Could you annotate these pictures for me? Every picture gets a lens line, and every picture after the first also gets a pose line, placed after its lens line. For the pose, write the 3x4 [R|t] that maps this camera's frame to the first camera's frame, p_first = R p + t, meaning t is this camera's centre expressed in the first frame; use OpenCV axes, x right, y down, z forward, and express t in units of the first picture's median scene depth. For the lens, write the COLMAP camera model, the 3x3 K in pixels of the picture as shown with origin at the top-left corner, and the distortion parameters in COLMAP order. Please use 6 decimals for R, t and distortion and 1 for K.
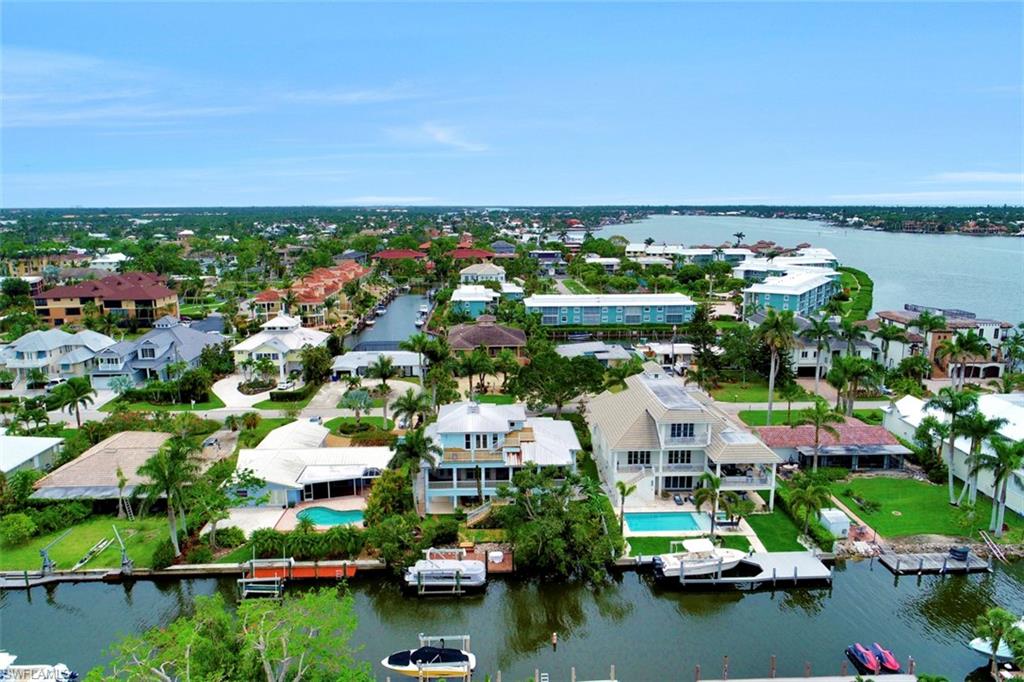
lens RADIAL K [[697.7, 0, 512.0], [0, 697.7, 341.0], [0, 0, 1]] dist [0.004025, 0.003613]
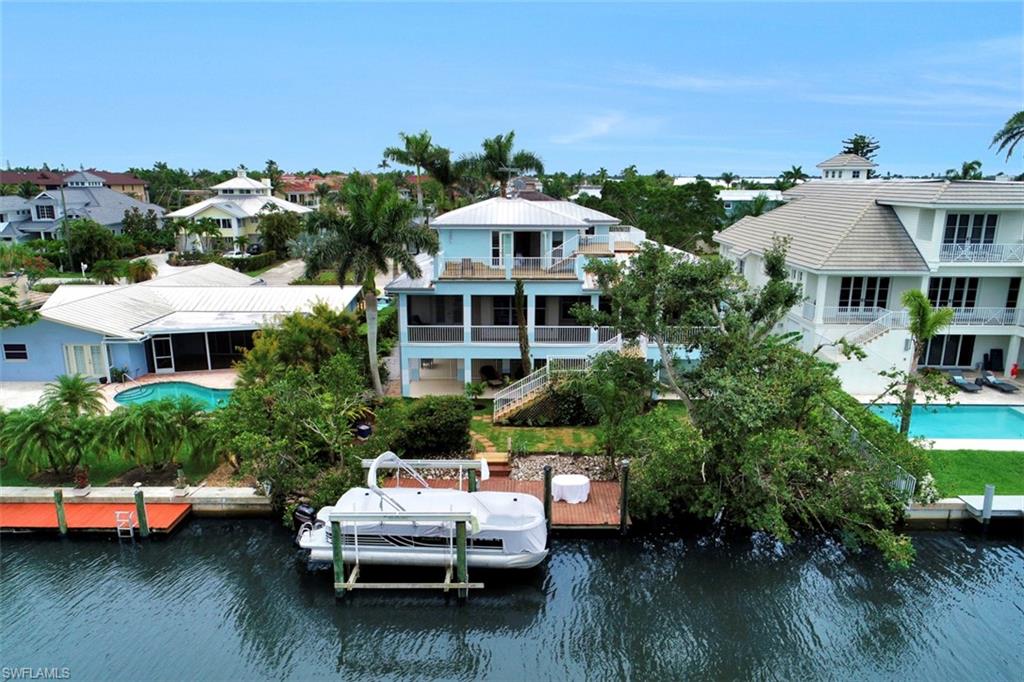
lens RADIAL K [[697.7, 0, 512.0], [0, 697.7, 341.0], [0, 0, 1]] dist [0.004025, 0.003613]
pose [[0.999003, 0.016069, -0.041642, -0.038754], [-0.013852, 0.998499, 0.052995, 0.208174], [0.042431, -0.052366, 0.997726, 0.622083]]
